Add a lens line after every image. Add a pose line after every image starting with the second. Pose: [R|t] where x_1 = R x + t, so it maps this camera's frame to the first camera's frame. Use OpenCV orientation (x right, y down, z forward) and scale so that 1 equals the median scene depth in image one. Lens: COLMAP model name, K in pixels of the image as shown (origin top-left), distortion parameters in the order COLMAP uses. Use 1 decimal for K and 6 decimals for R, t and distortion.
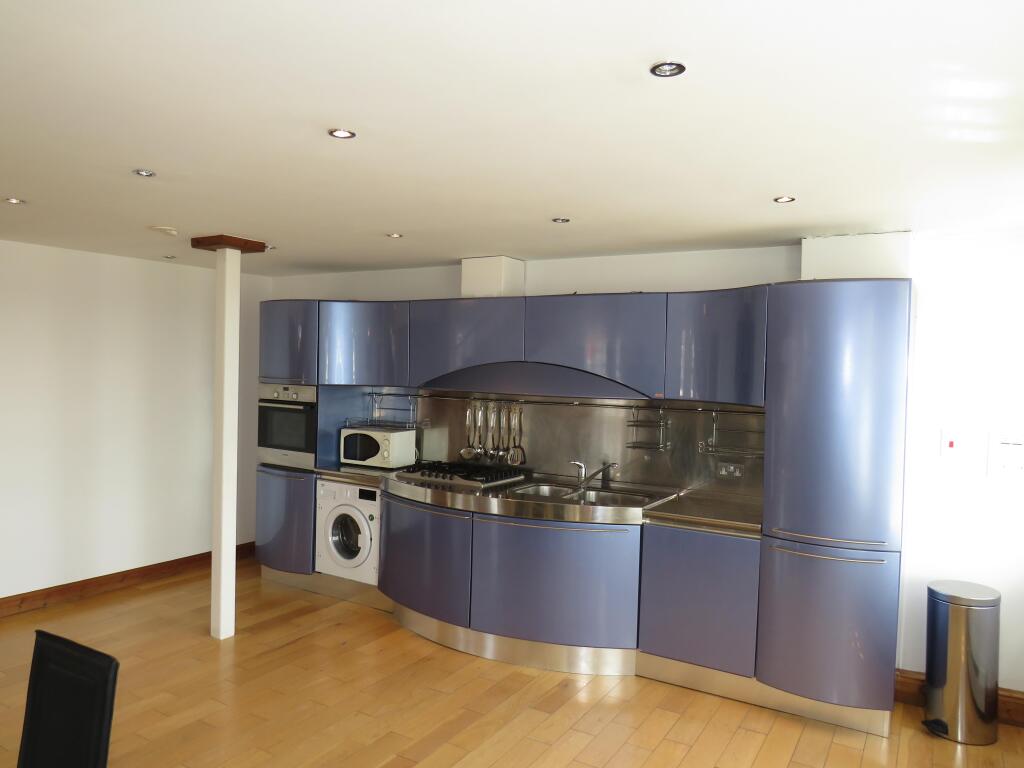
lens RADIAL K [[726.1, 0, 512.0], [0, 726.1, 384.0], [0, 0, 1]] dist [-0.045015, 0.001394]
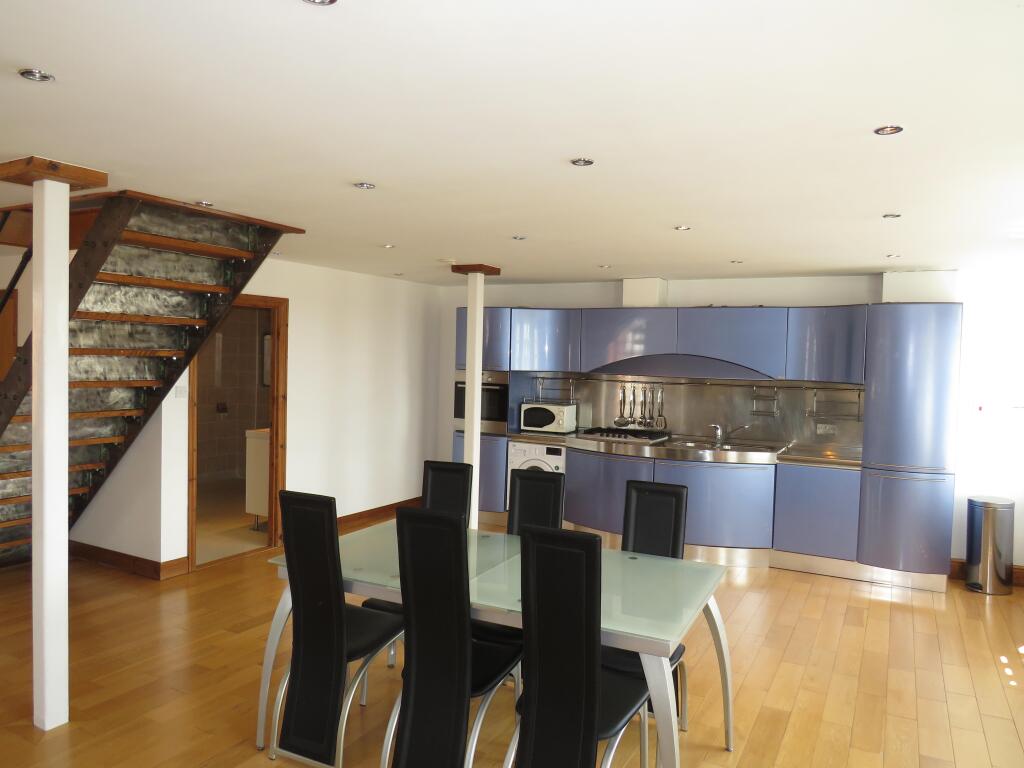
lens RADIAL K [[726.1, 0, 512.0], [0, 726.1, 384.0], [0, 0, 1]] dist [-0.045015, 0.001394]
pose [[0.999041, -0.001221, 0.043764, -0.372563], [0.000541, 0.999879, 0.015532, 0.005499], [-0.043778, -0.015493, 0.998921, -0.395016]]
